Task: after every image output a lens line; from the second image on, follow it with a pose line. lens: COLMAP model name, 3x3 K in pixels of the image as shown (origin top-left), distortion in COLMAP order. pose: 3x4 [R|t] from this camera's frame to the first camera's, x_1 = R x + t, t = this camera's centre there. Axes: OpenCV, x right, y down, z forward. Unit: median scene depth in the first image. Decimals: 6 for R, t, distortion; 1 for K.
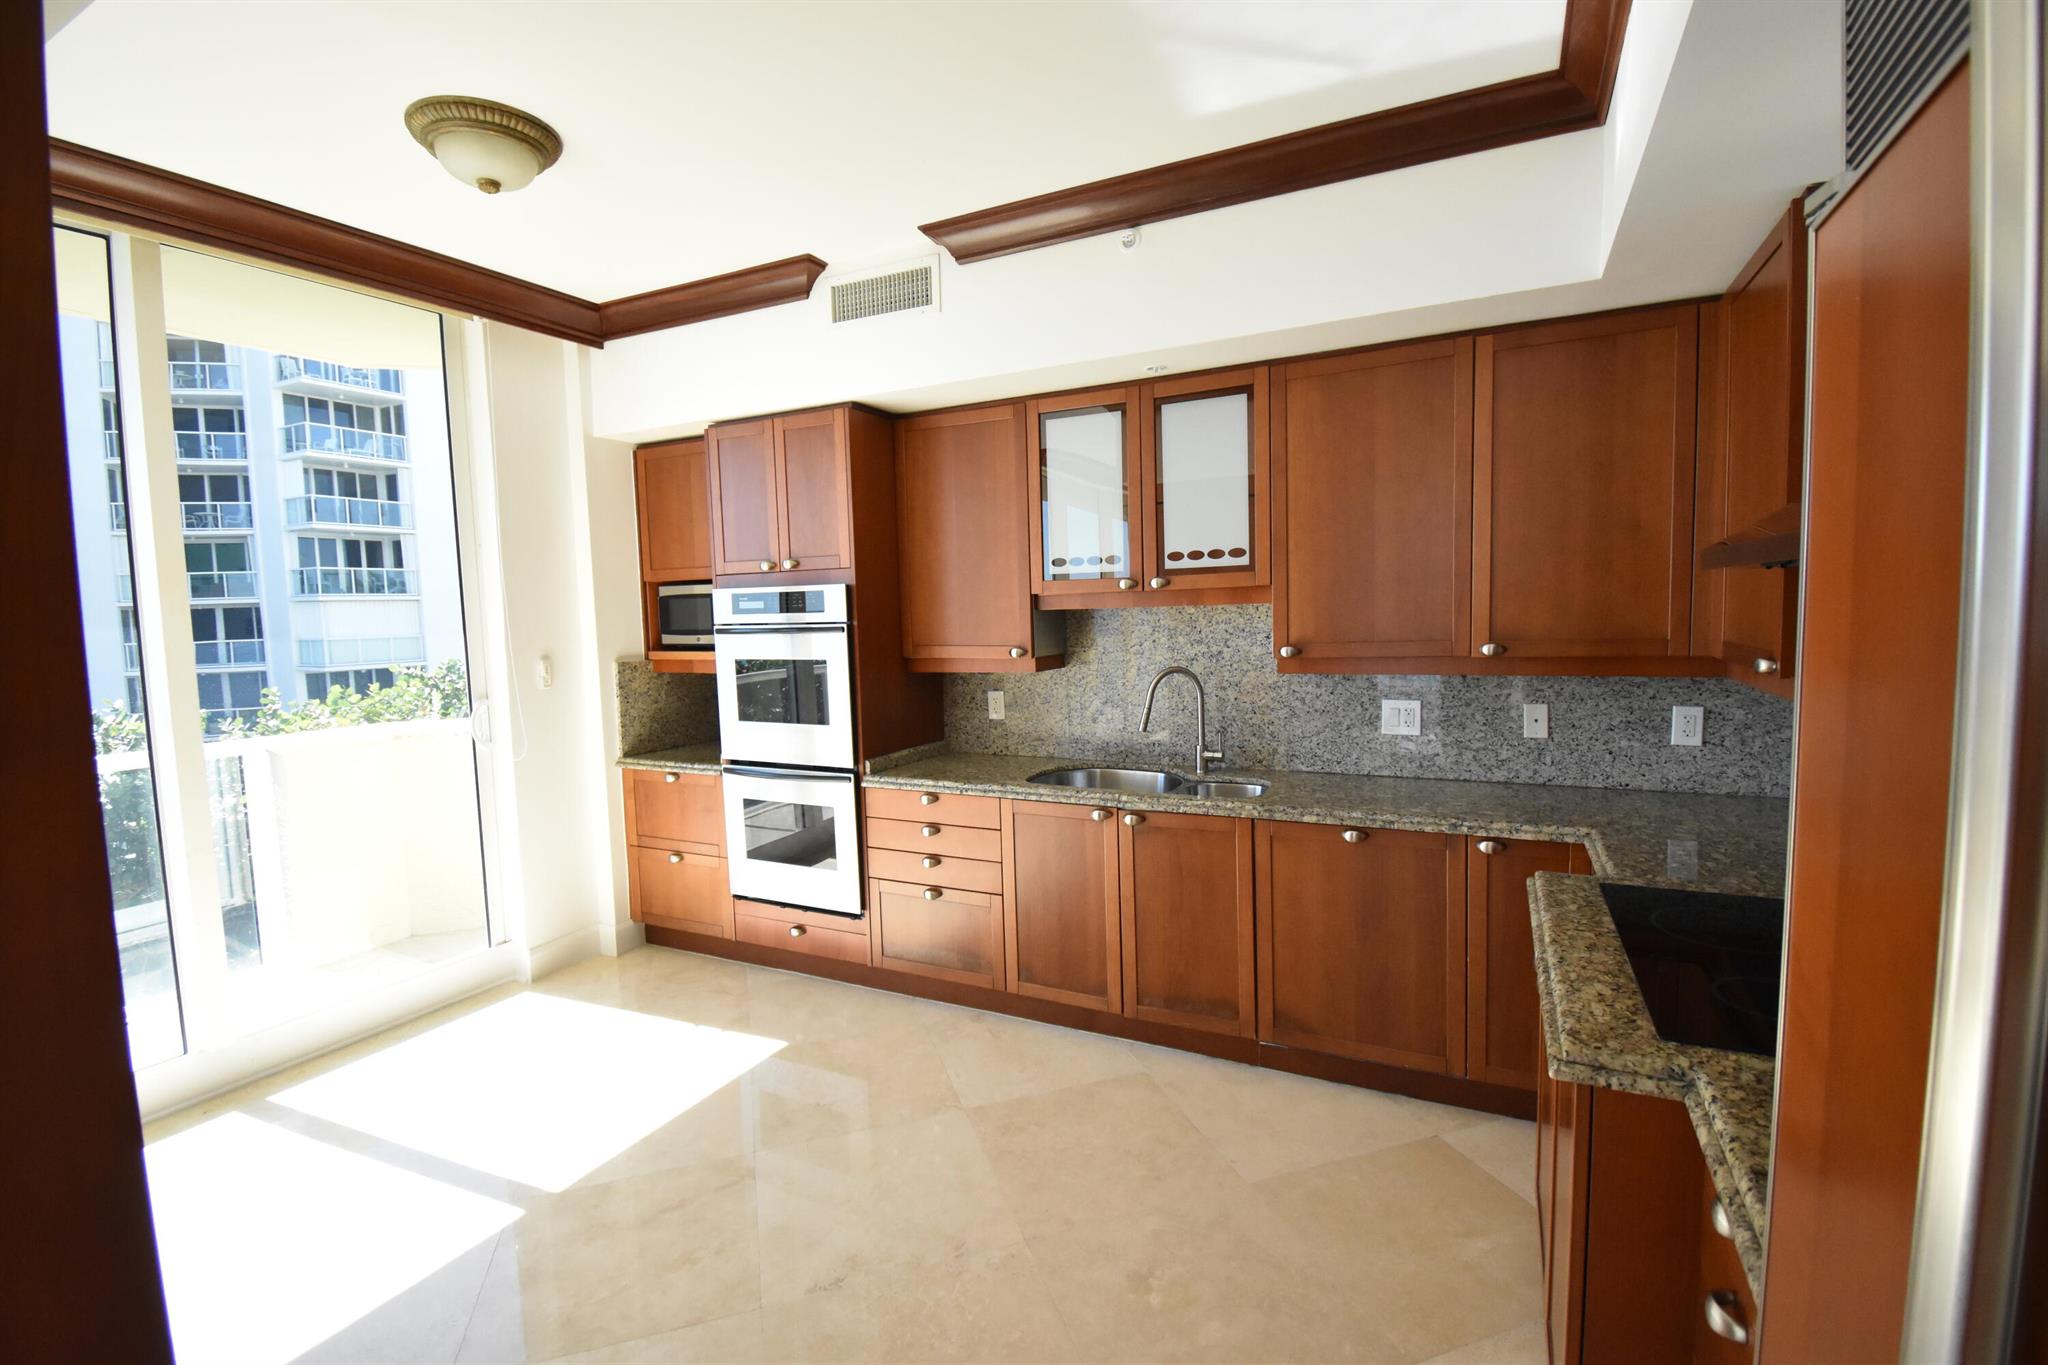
lens RADIAL K [[904.9, 0, 1042.4], [0, 904.9, 689.2], [0, 0, 1]] dist [0.004889, -0.015634]
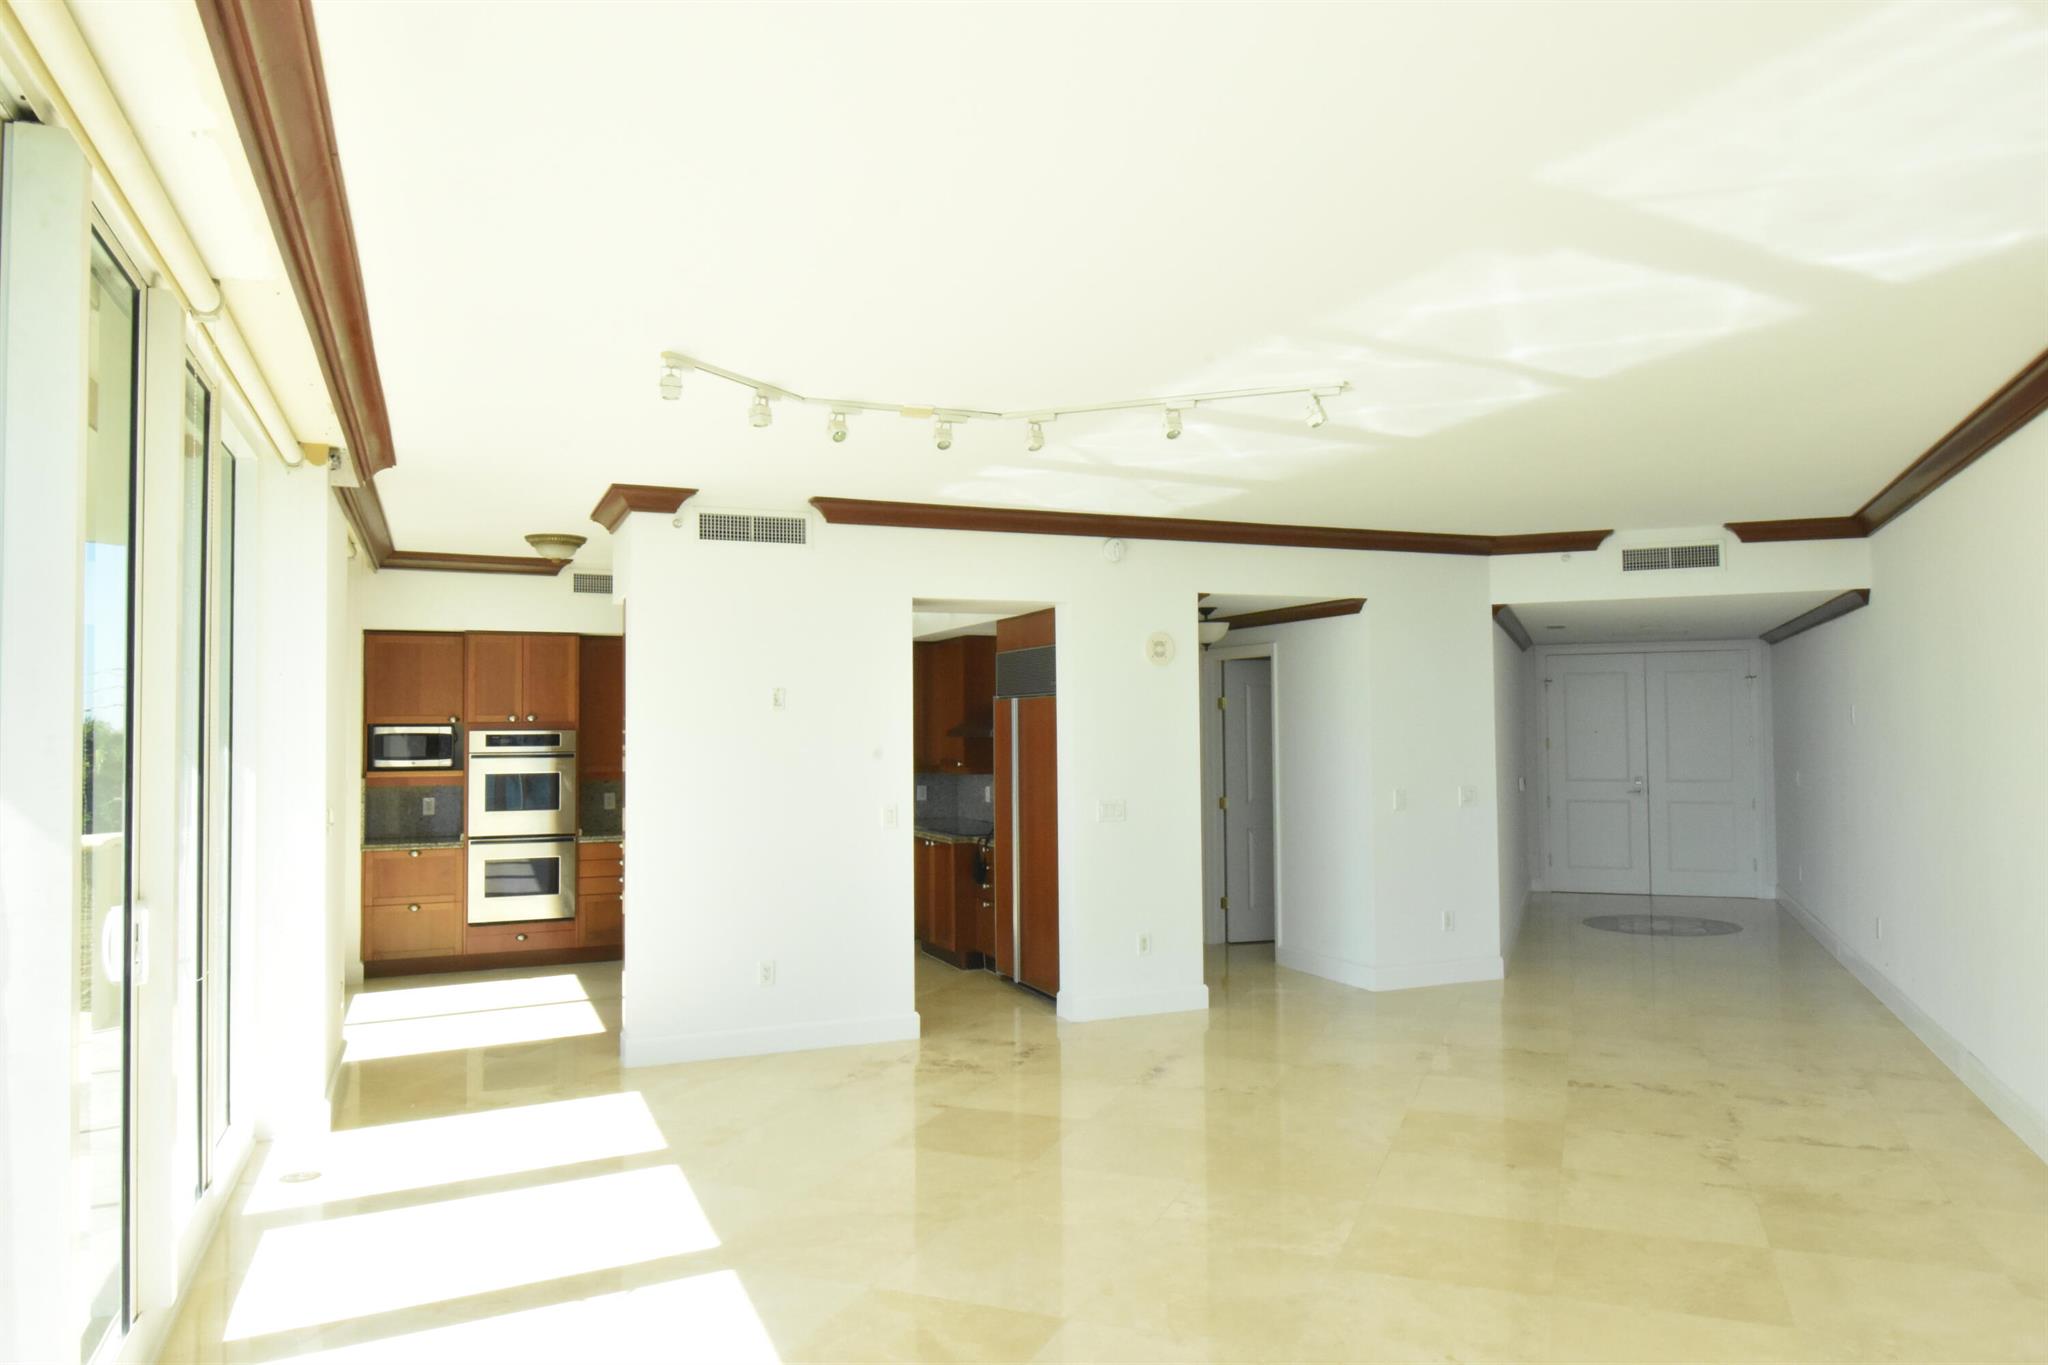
lens RADIAL K [[1403.8, 0, 1009.0], [0, 1403.8, 702.3], [0, 0, 1]] dist [0.005555, -0.008416]
pose [[0.661462, 0.038202, 0.749005, -1.740266], [0.058382, 0.993048, -0.102208, 0.164826], [-0.747703, 0.111335, 0.654634, -1.496474]]
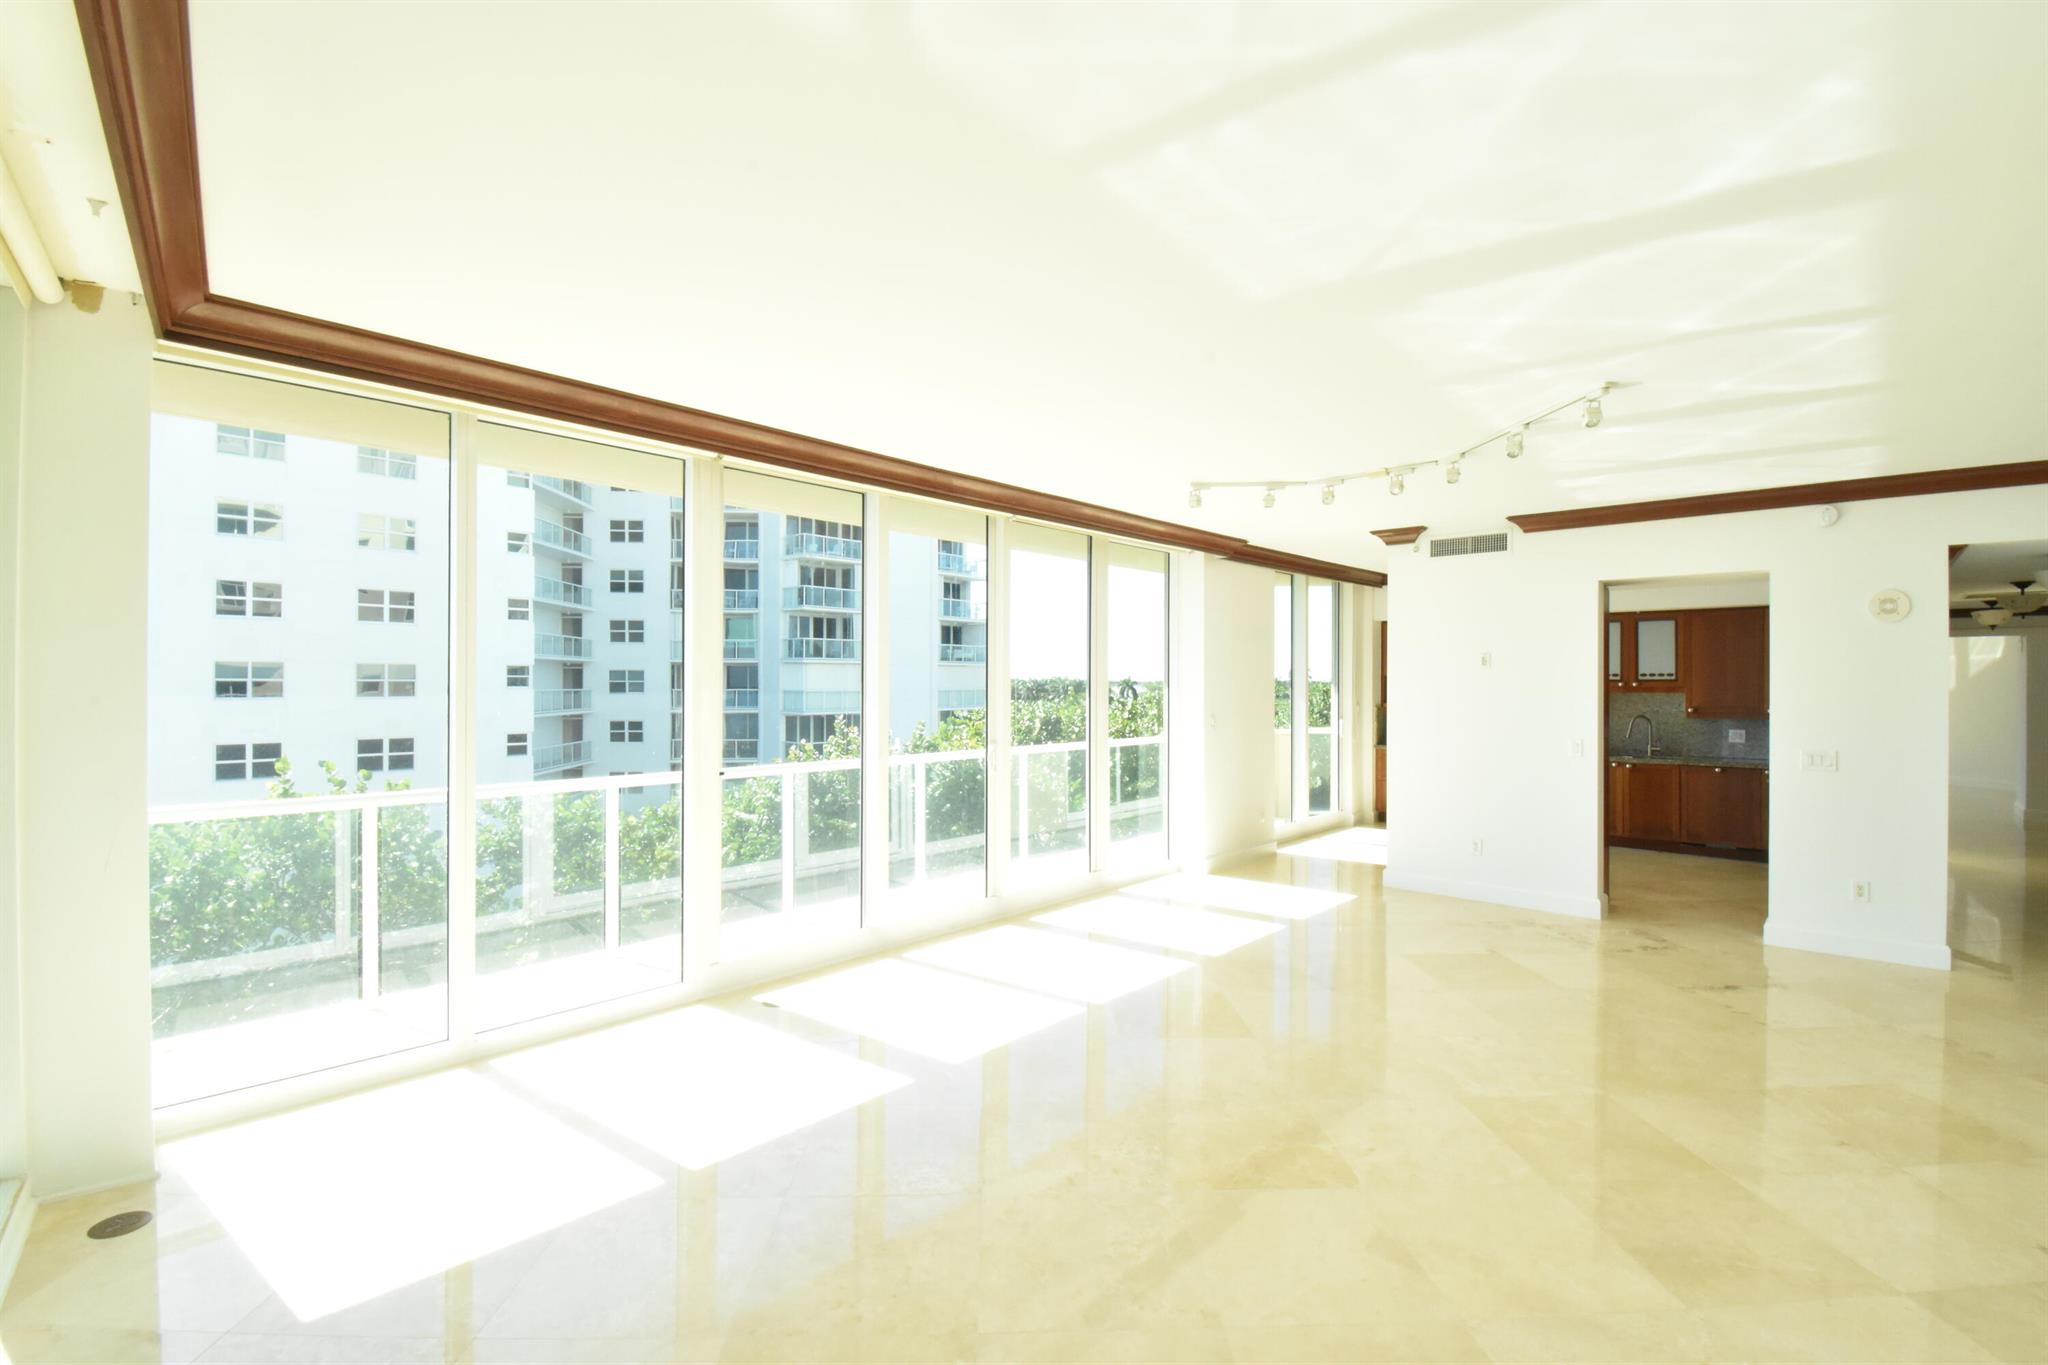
lens RADIAL K [[904.9, 0, 1033.8], [0, 904.9, 686.9], [0, 0, 1]] dist [0.004889, -0.015634]
pose [[0.958064, 0.032446, -0.284713, -0.788906], [-0.055300, 0.995827, -0.072599, 0.180027], [0.281169, 0.085299, 0.955860, -2.013640]]
